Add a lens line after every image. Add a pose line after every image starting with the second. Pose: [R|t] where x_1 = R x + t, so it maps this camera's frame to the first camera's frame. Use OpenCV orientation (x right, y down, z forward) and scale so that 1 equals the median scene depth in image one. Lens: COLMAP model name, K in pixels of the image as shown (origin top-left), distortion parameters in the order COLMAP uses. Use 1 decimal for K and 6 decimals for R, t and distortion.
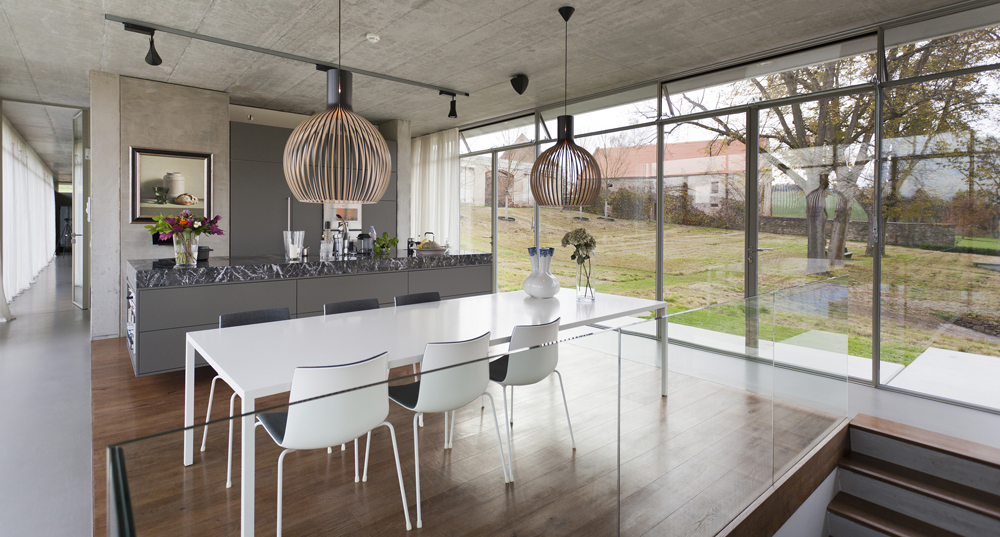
lens RADIAL K [[481.2, 0, 501.5], [0, 481.2, 225.4], [0, 0, 1]] dist [-0.000104, -0.000086]
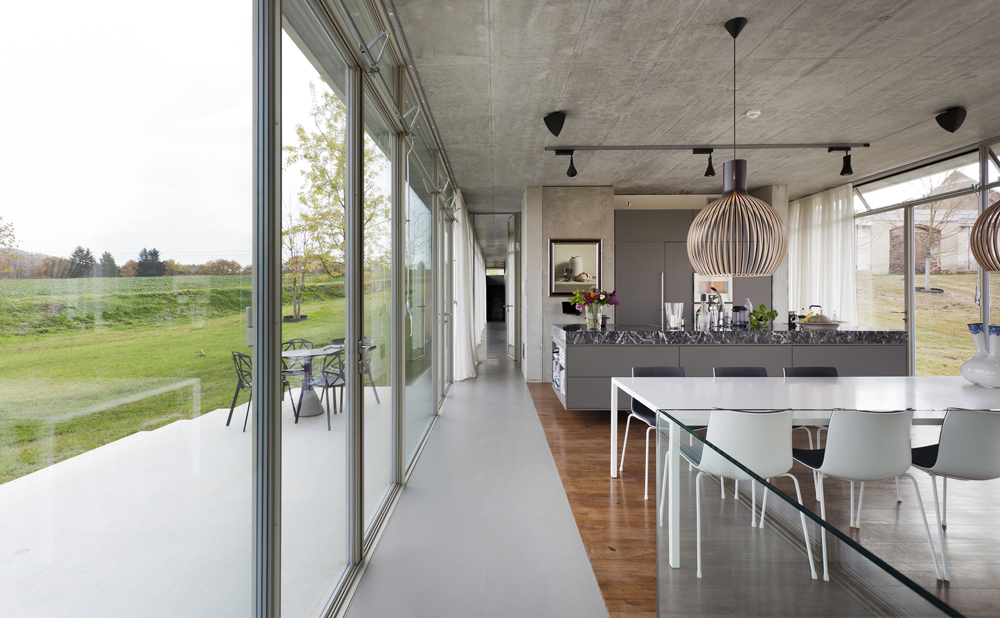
lens RADIAL K [[491.9, 0, 487.7], [0, 491.9, 294.7], [0, 0, 1]] dist [-0.014968, 0.010326]
pose [[0.750519, -0.009142, -0.660786, -0.005334], [0.002185, 0.999933, -0.011352, 0.004337], [0.660846, 0.007077, 0.750489, -0.122202]]
